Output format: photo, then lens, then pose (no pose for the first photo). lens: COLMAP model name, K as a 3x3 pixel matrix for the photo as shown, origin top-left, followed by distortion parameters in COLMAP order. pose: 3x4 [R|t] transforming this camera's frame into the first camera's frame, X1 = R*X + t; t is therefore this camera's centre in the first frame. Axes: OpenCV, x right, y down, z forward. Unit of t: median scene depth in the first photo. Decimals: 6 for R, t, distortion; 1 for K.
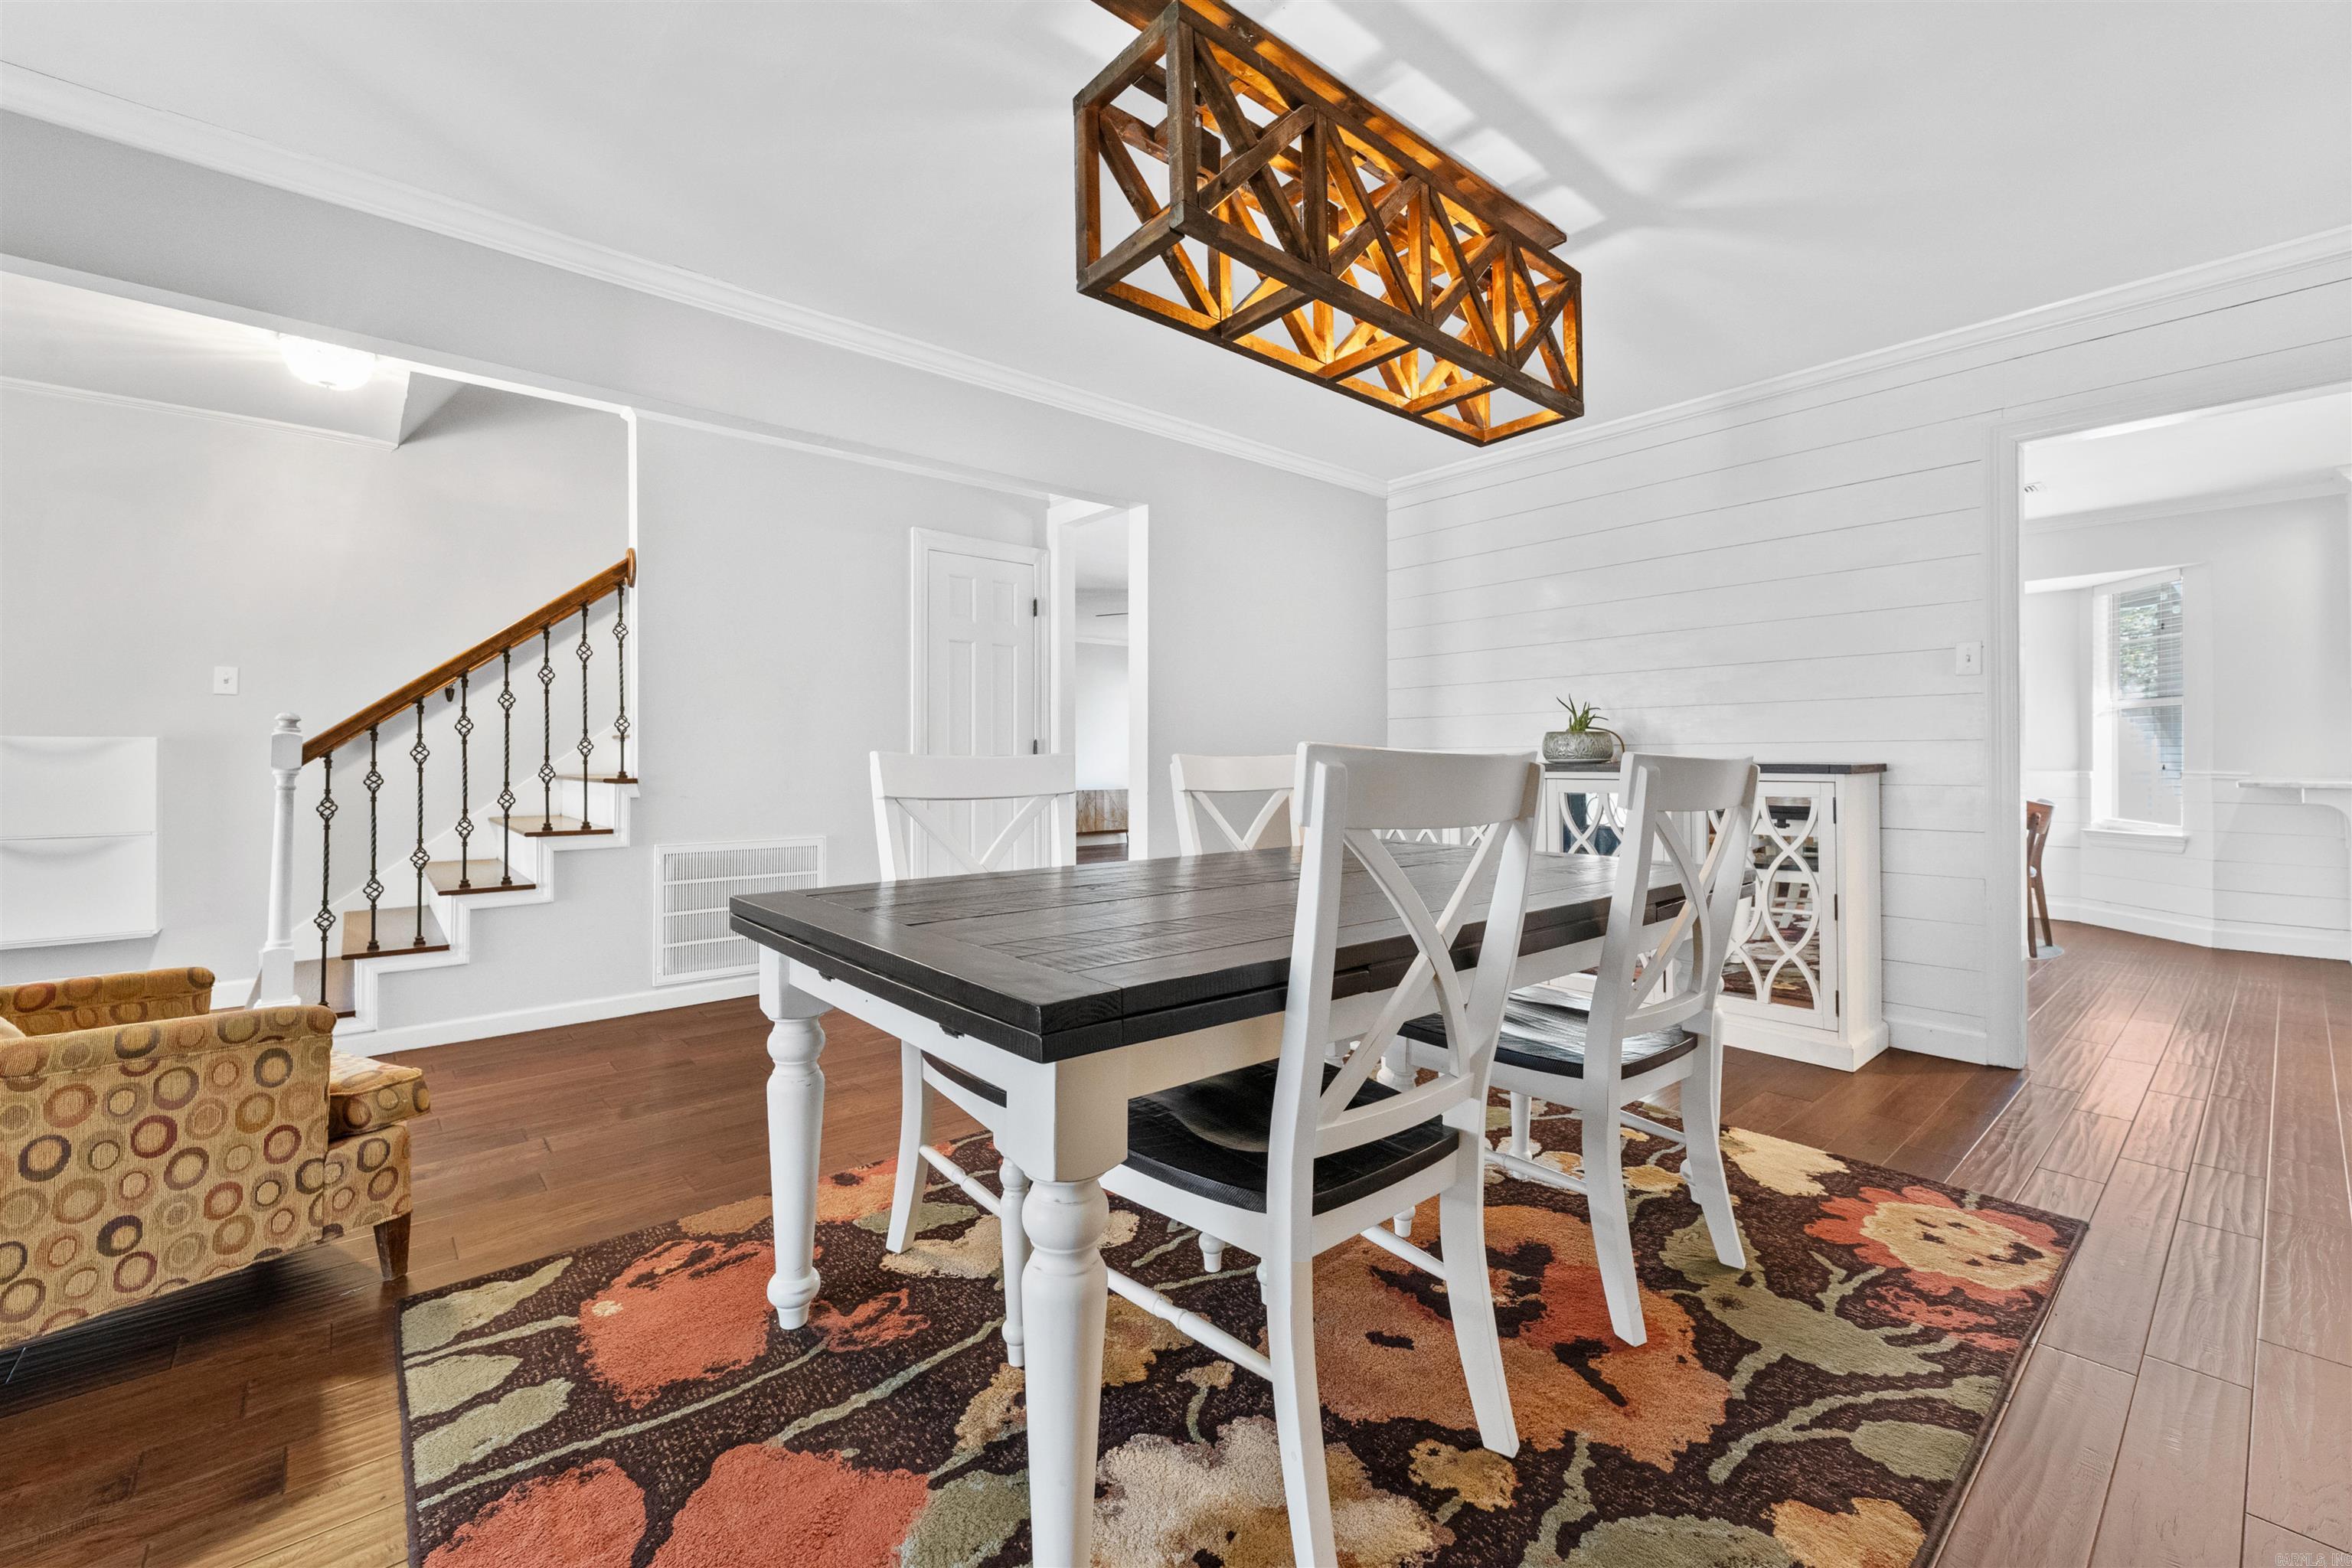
lens RADIAL K [[956.1, 0, 1172.4], [0, 956.1, 771.1], [0, 0, 1]] dist [0.005304, -0.001571]
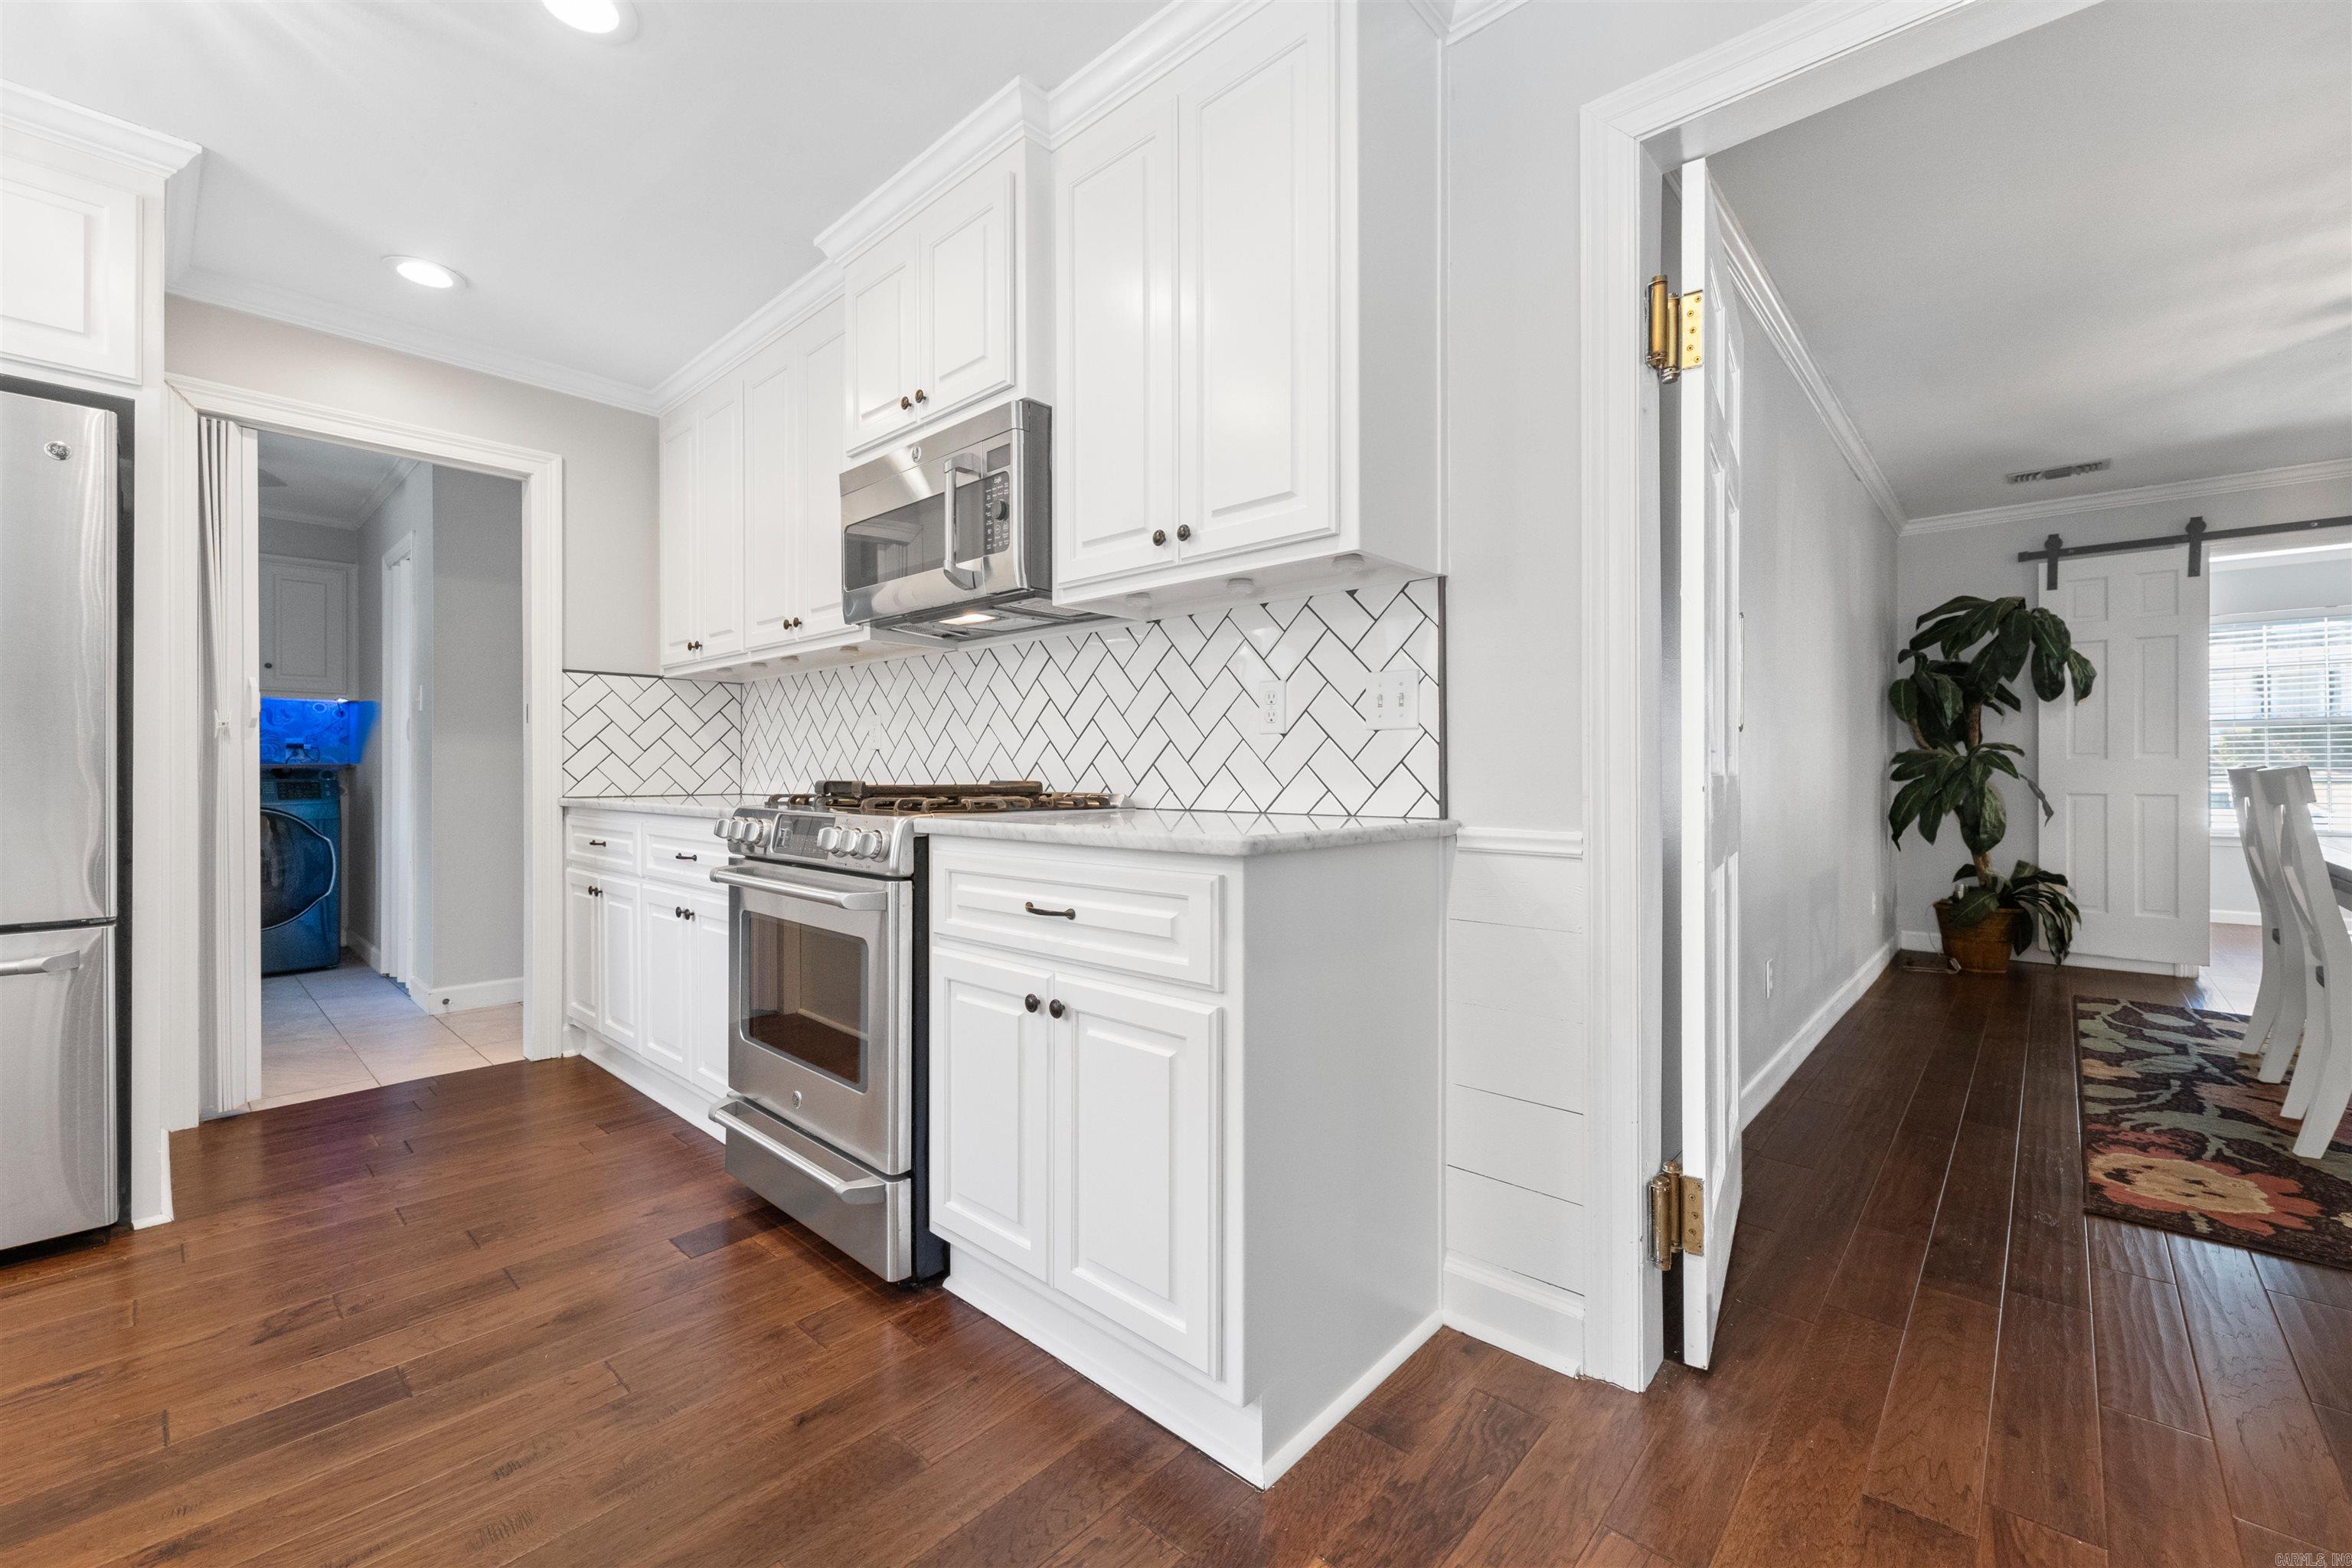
lens RADIAL K [[956.1, 0, 1167.0], [0, 956.1, 777.7], [0, 0, 1]] dist [0.005304, -0.001571]
pose [[-0.993319, 0.004991, -0.115296, 2.227162], [0.004609, 0.999983, 0.003577, -0.014125], [0.115312, 0.003022, -0.993325, 2.071259]]
